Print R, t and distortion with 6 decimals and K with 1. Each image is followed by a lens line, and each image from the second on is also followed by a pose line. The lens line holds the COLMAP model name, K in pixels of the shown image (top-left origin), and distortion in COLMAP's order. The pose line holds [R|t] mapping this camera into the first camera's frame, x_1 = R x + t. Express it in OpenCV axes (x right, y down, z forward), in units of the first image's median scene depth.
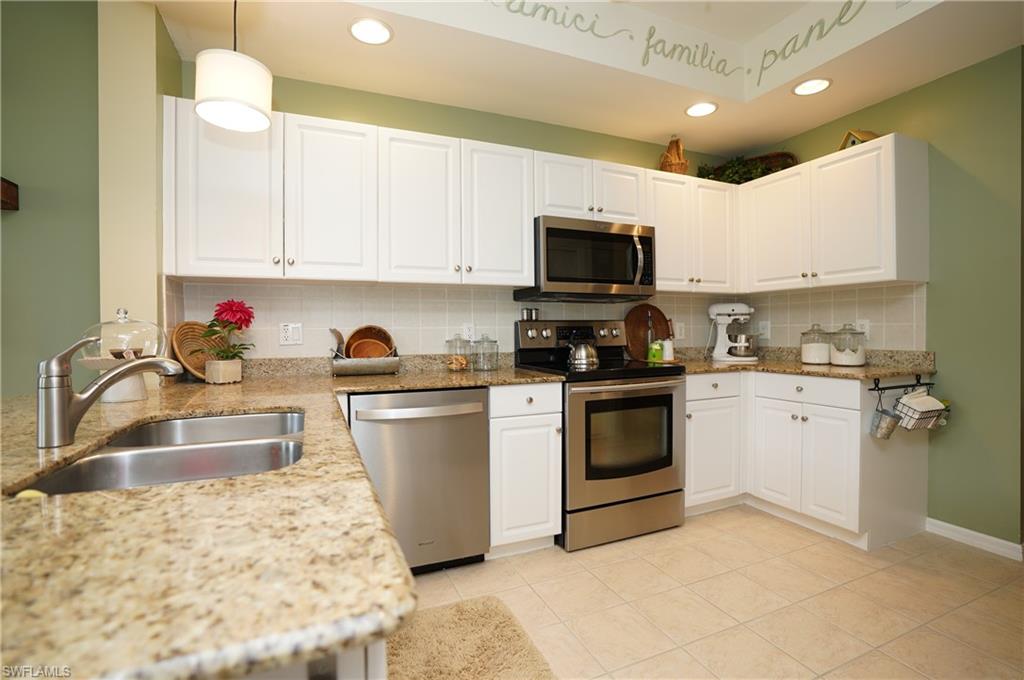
lens RADIAL K [[474.0, 0, 515.8], [0, 474.0, 337.7], [0, 0, 1]] dist [-0.068469, 0.026541]
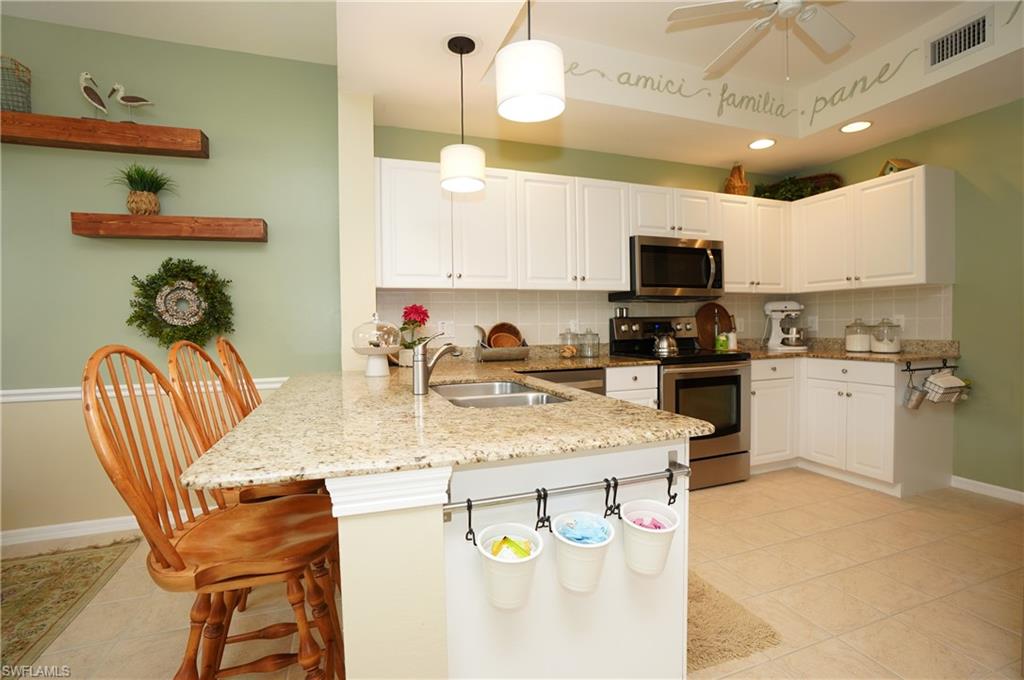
lens RADIAL K [[474.0, 0, 515.8], [0, 474.0, 337.7], [0, 0, 1]] dist [-0.068469, 0.026541]
pose [[0.997905, -0.005516, -0.064460, -0.185232], [0.006343, 0.999900, 0.012638, -0.000446], [0.064384, -0.013021, 0.997840, -0.285134]]
